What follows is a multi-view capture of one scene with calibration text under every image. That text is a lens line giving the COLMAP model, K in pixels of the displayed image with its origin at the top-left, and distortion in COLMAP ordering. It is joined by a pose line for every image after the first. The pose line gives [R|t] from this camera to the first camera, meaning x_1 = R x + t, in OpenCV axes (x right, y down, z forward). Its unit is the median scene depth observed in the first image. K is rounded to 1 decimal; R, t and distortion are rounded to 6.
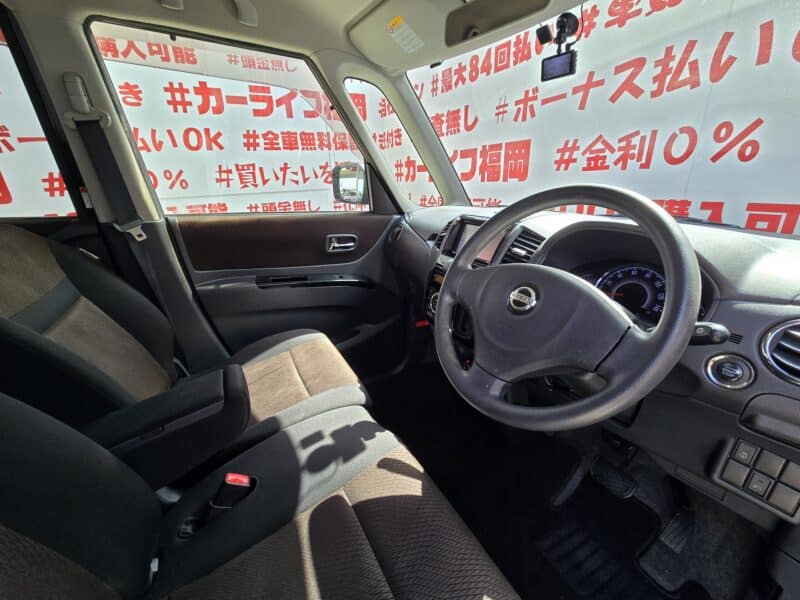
lens RADIAL K [[306.6, 0, 400.0], [0, 306.6, 300.0], [0, 0, 1]] dist [-0.004512, -0.000106]
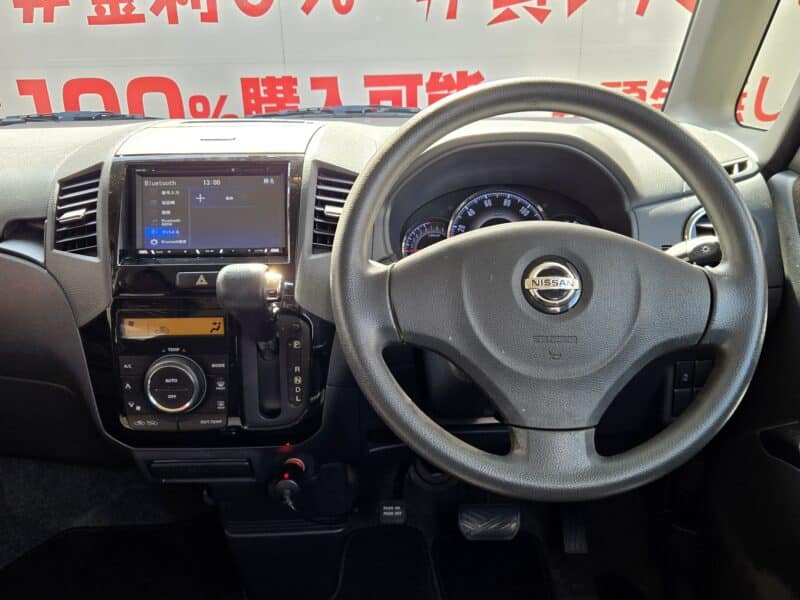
lens RADIAL K [[722.6, 0, 395.2], [0, 722.6, 285.8], [0, 0, 1]] dist [0.011345, 0.005917]
pose [[0.503531, -0.290870, 0.813542, -0.242362], [0.322866, 0.936754, 0.135089, -0.078119], [-0.801382, 0.194644, 0.565597, 0.137190]]
